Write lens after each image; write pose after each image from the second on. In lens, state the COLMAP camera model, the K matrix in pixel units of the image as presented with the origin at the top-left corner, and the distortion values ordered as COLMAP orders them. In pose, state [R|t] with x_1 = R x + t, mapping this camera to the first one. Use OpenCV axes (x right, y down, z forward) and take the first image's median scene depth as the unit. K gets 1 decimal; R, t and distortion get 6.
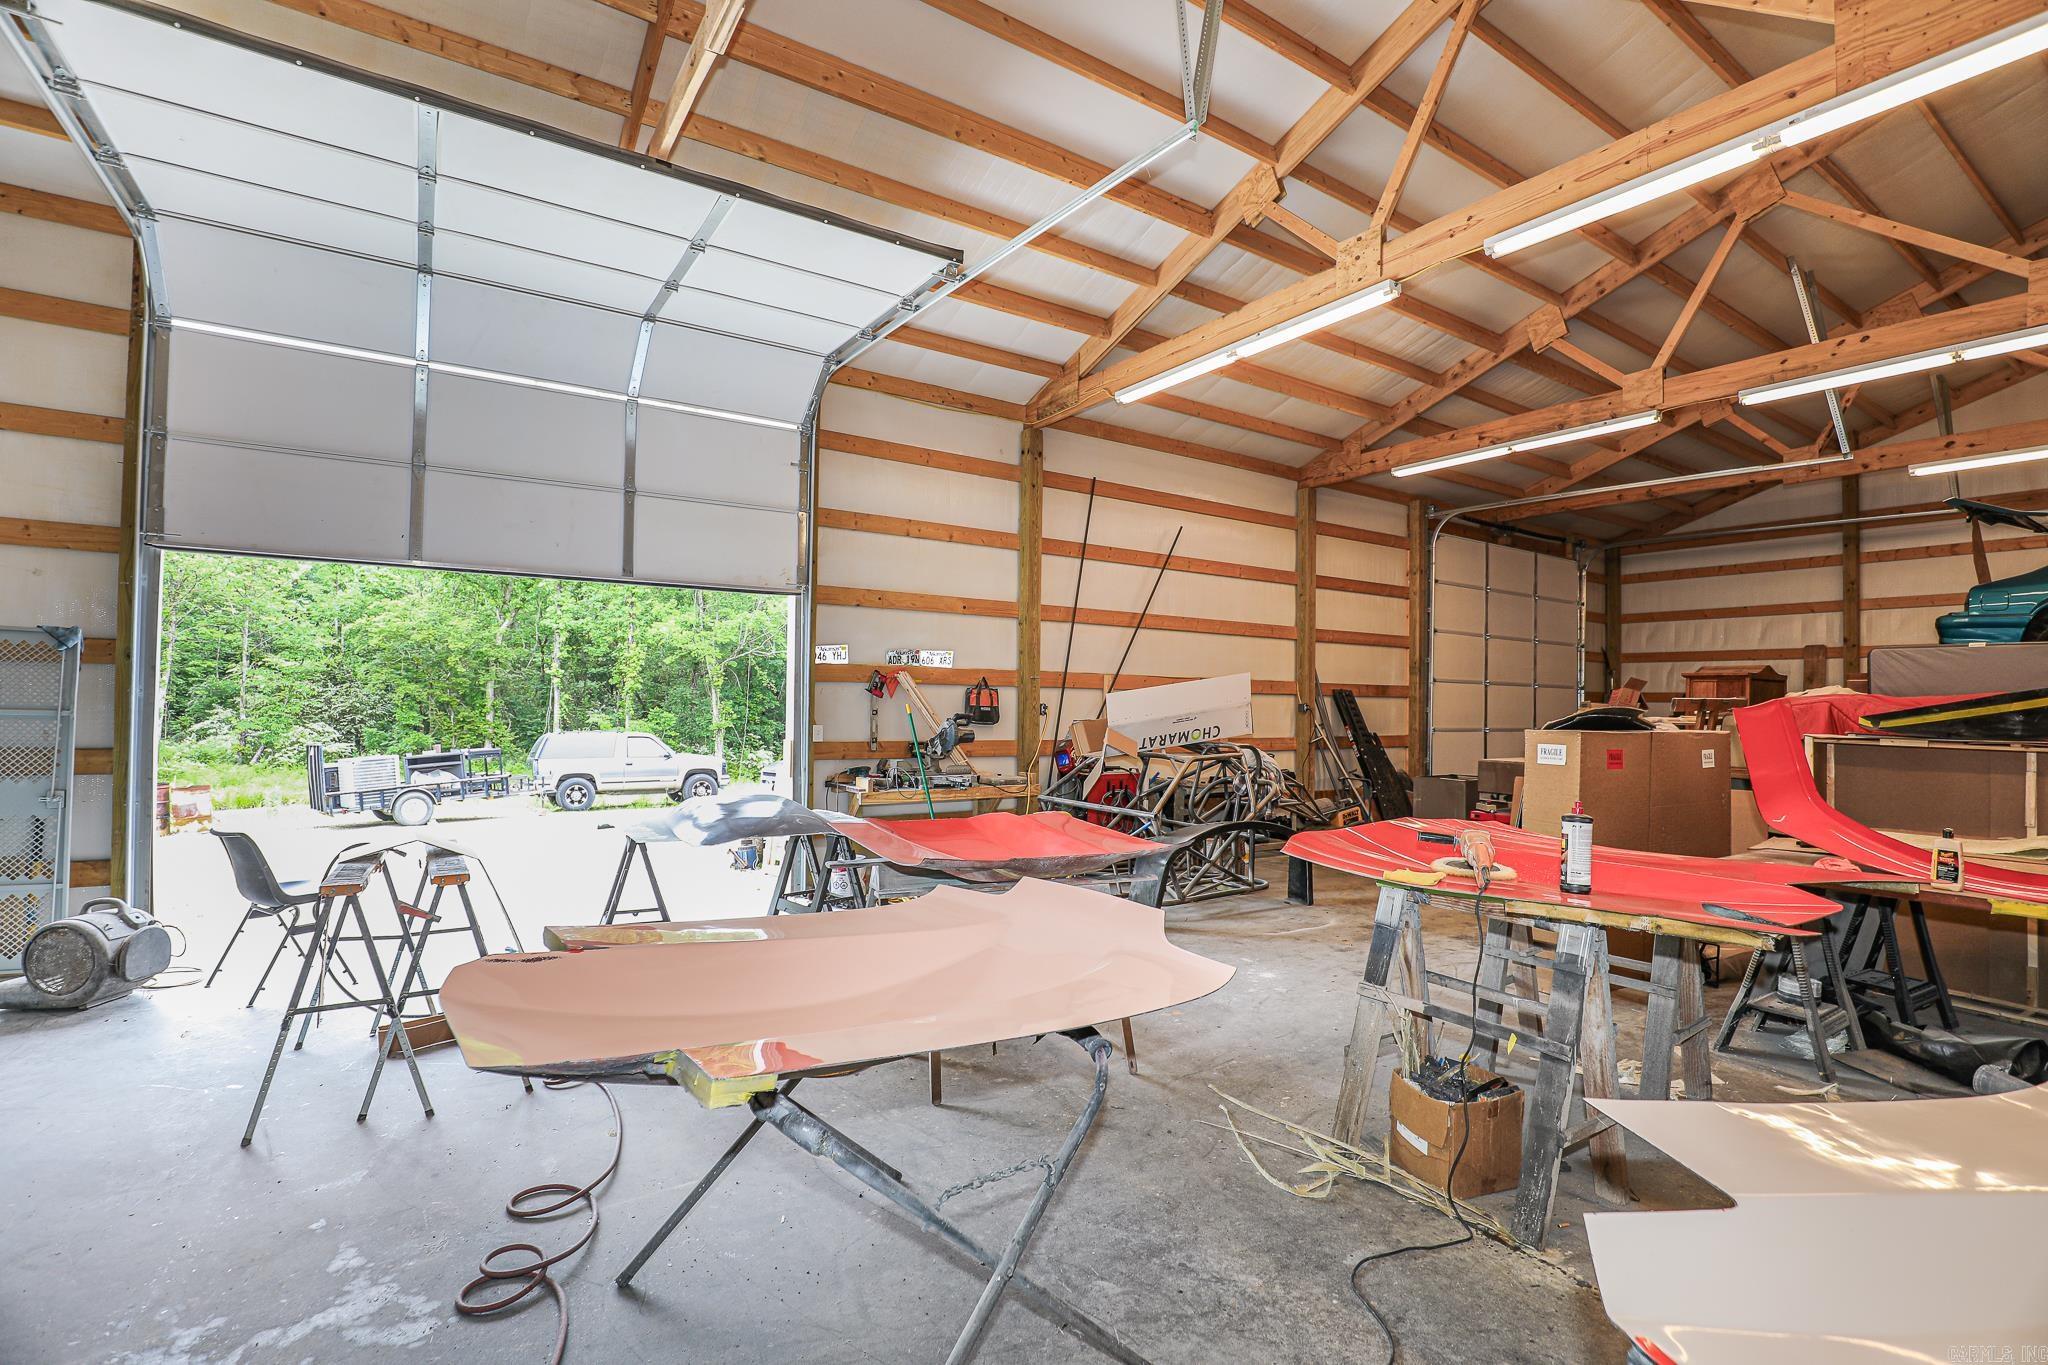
lens RADIAL K [[935.0, 0, 1033.1], [0, 935.0, 688.5], [0, 0, 1]] dist [-0.036153, 0.005795]
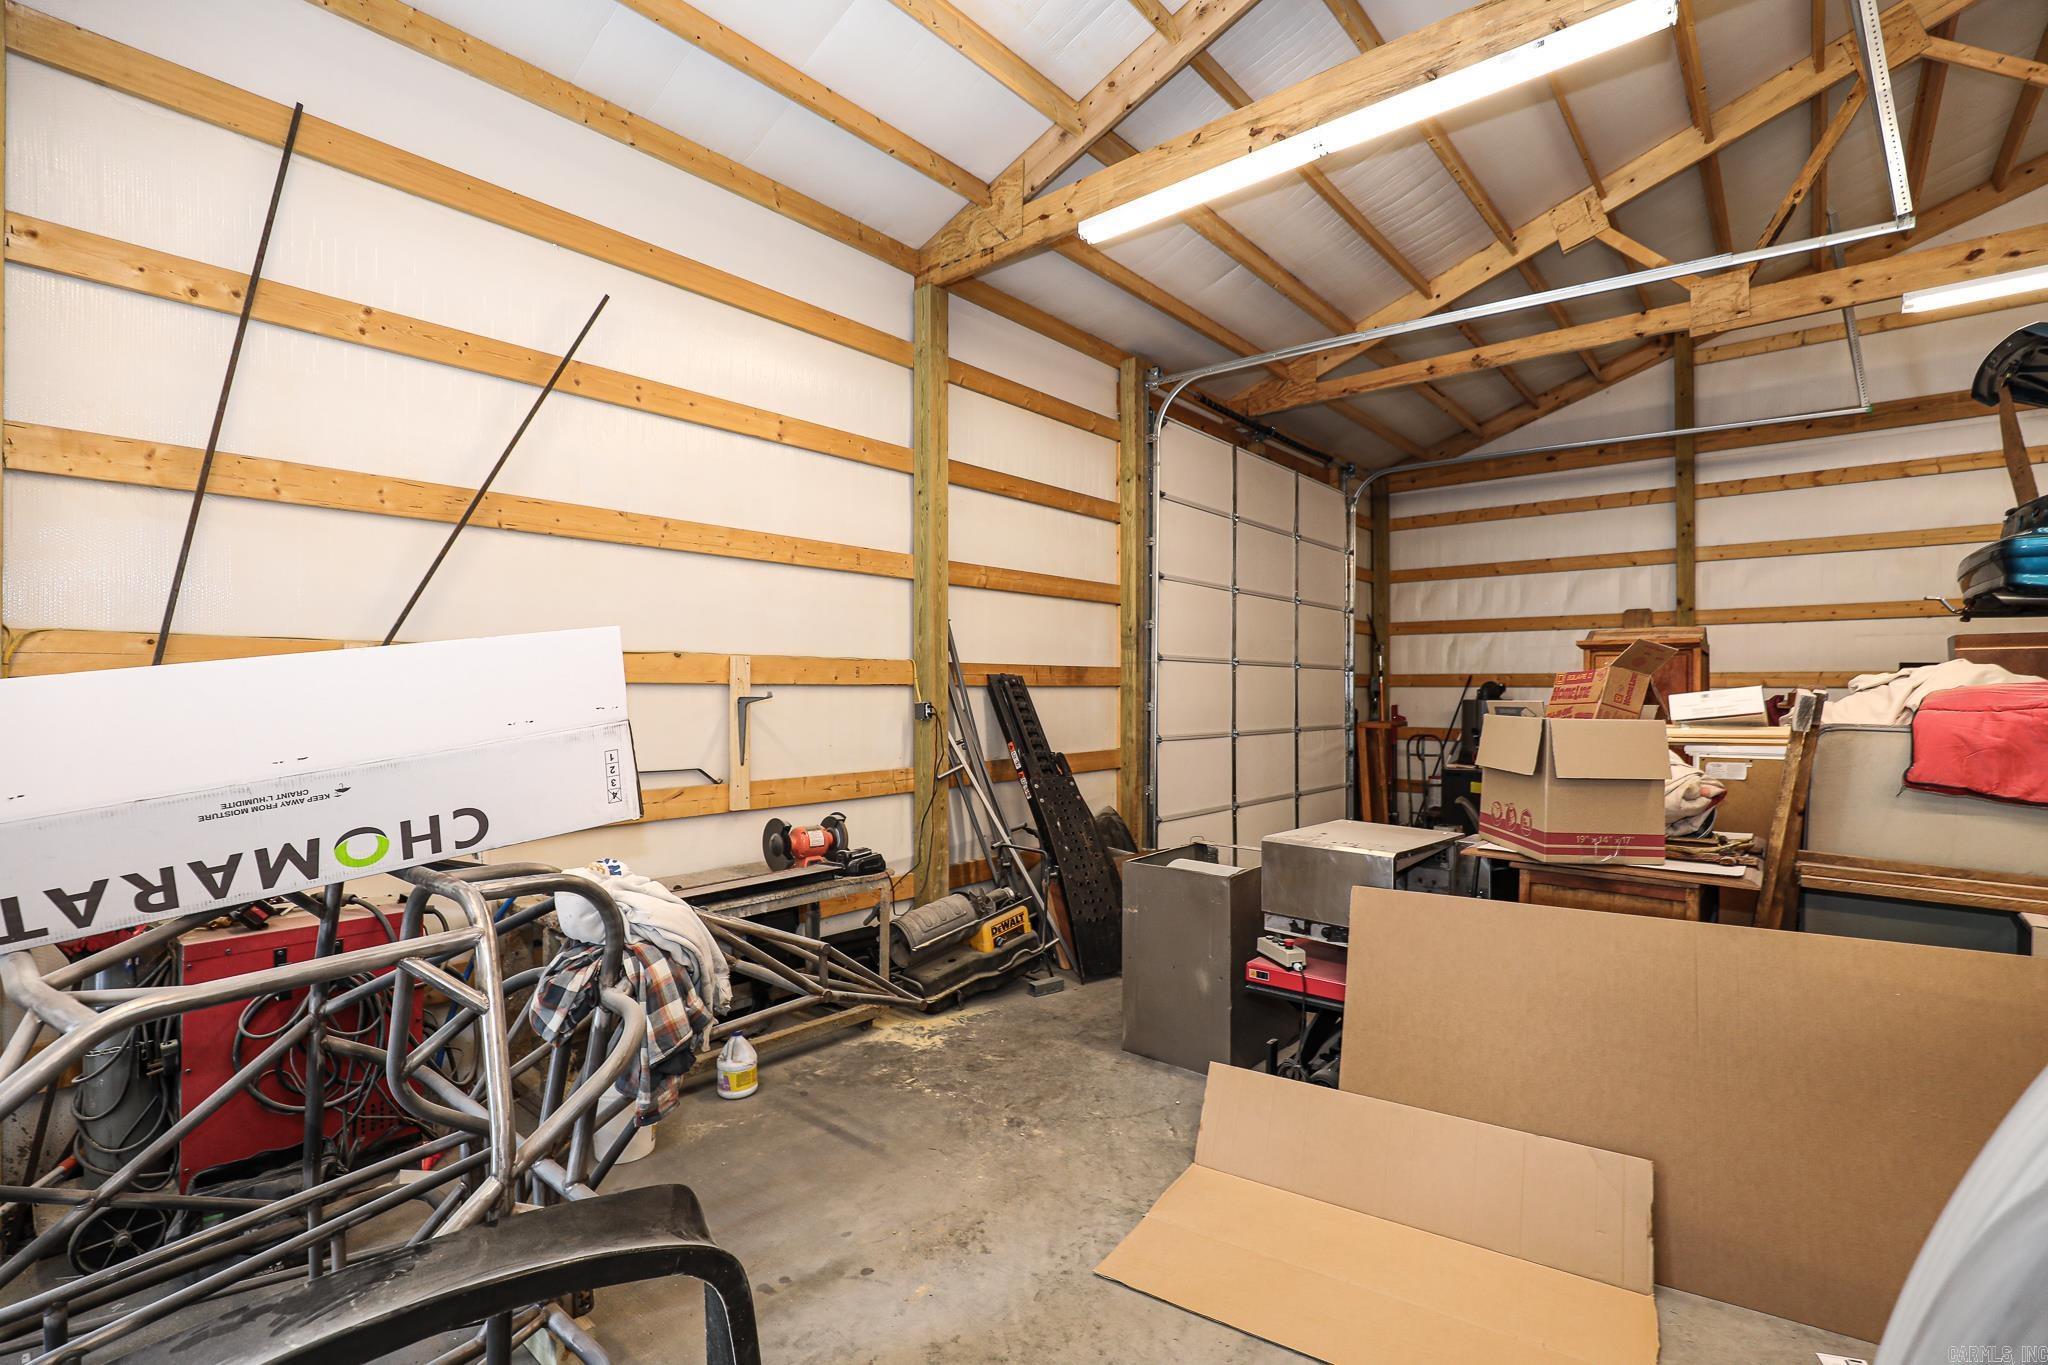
lens RADIAL K [[925.9, 0, 1032.4], [0, 925.9, 688.1], [0, 0, 1]] dist [-0.019748, 0.000256]
pose [[0.962385, -0.013156, 0.271371, 0.204366], [0.008775, 0.999811, 0.017351, -0.000453], [-0.271548, -0.014317, 0.962318, 0.480016]]
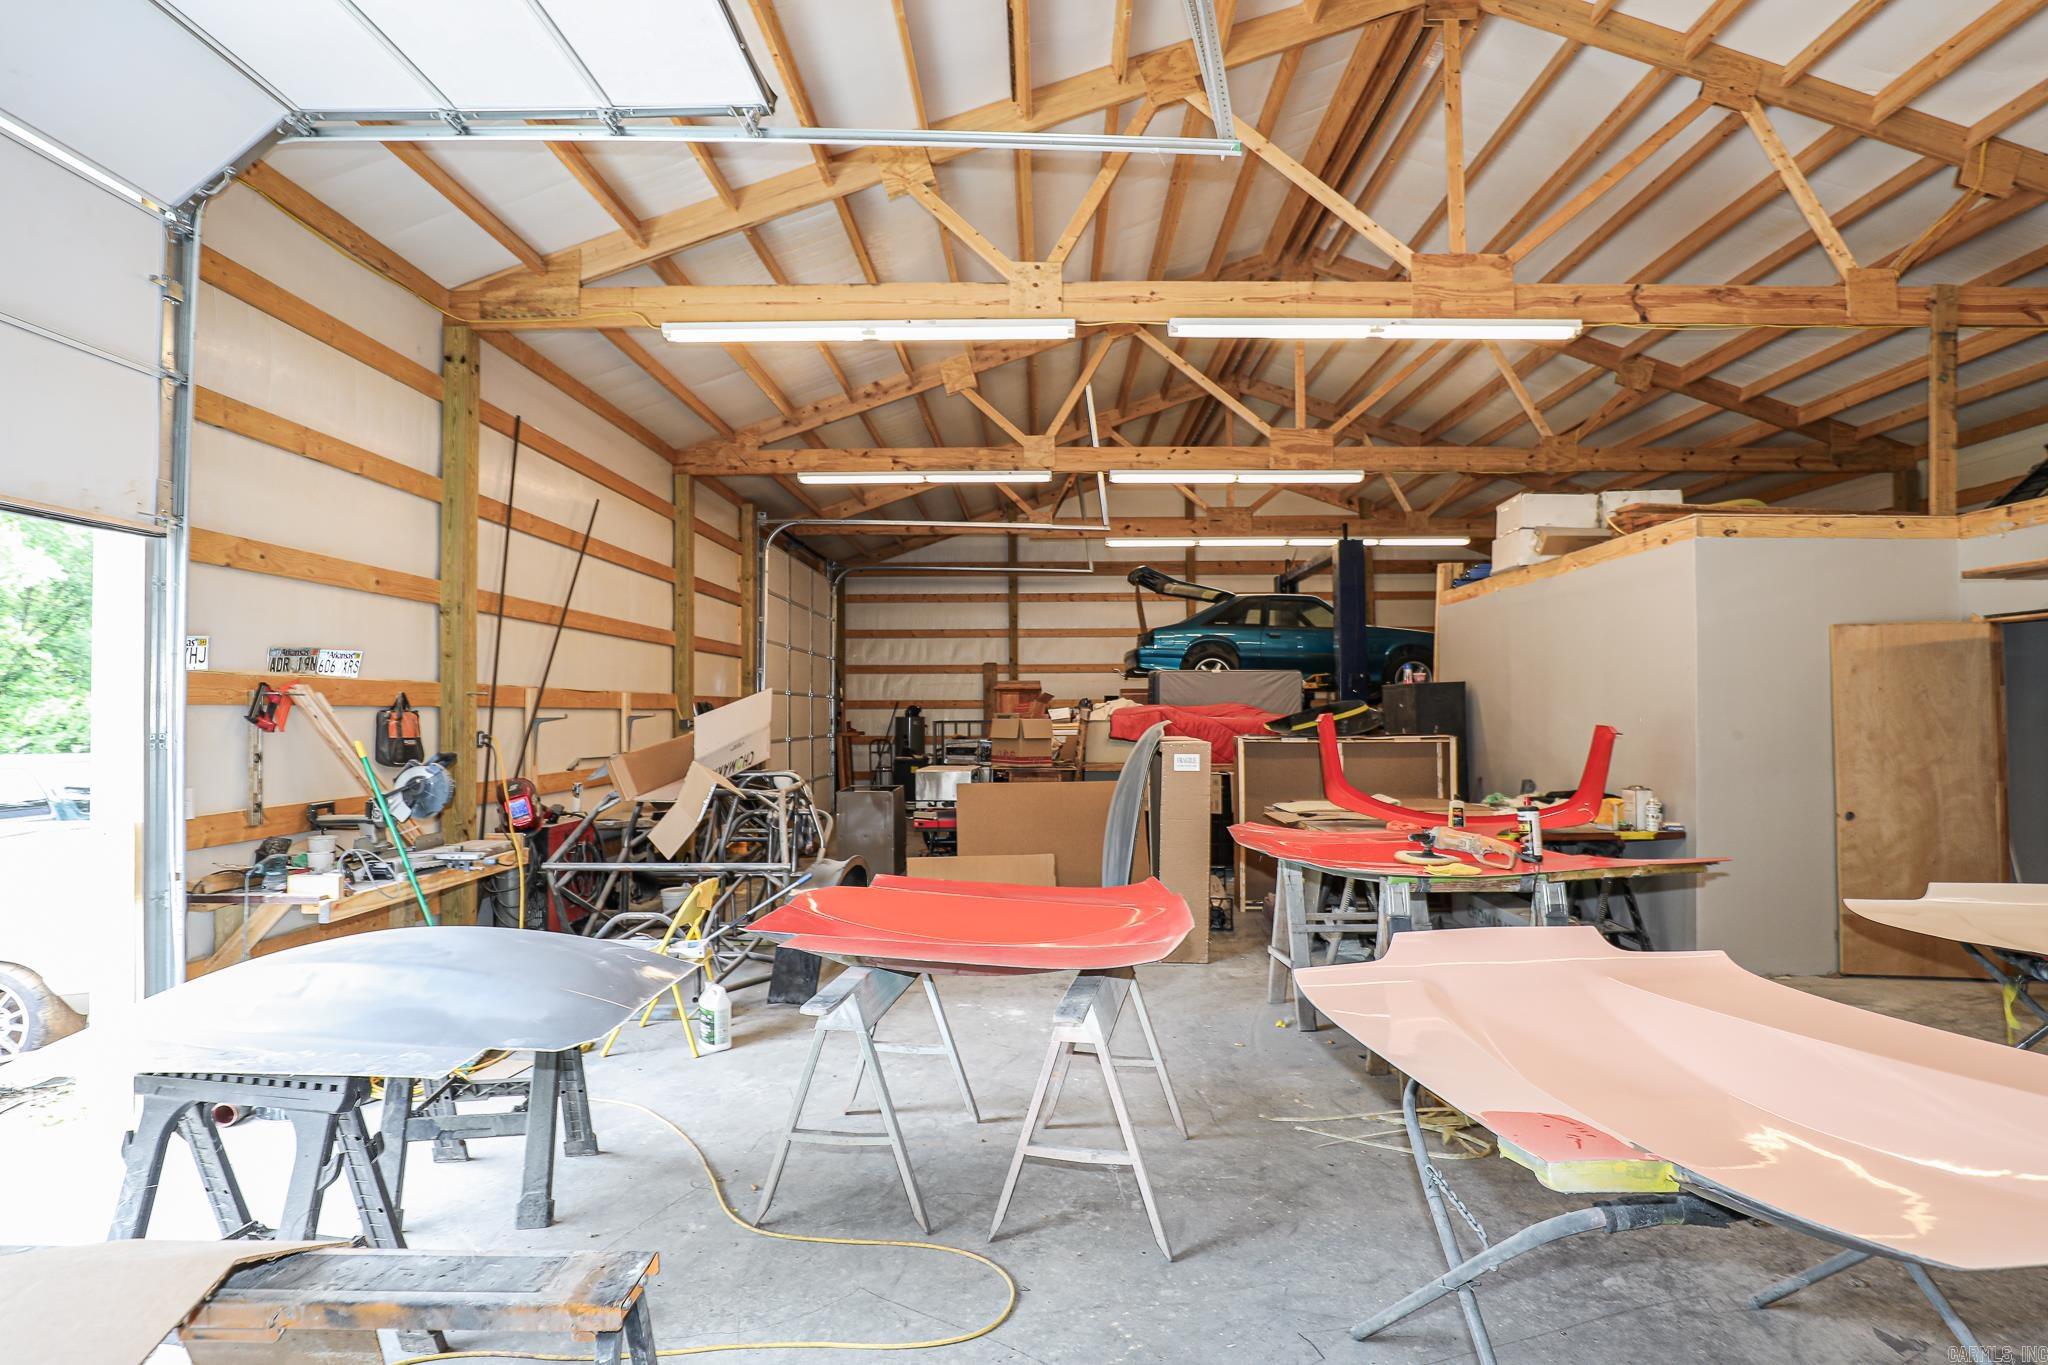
lens RADIAL K [[976.5, 0, 1037.9], [0, 976.5, 687.7], [0, 0, 1]] dist [-0.032443, 0.000366]
pose [[0.563735, 0.001268, 0.825955, -0.272712], [0.001553, 0.999995, -0.002595, -0.010611], [-0.825954, 0.002746, 0.563731, 0.204849]]
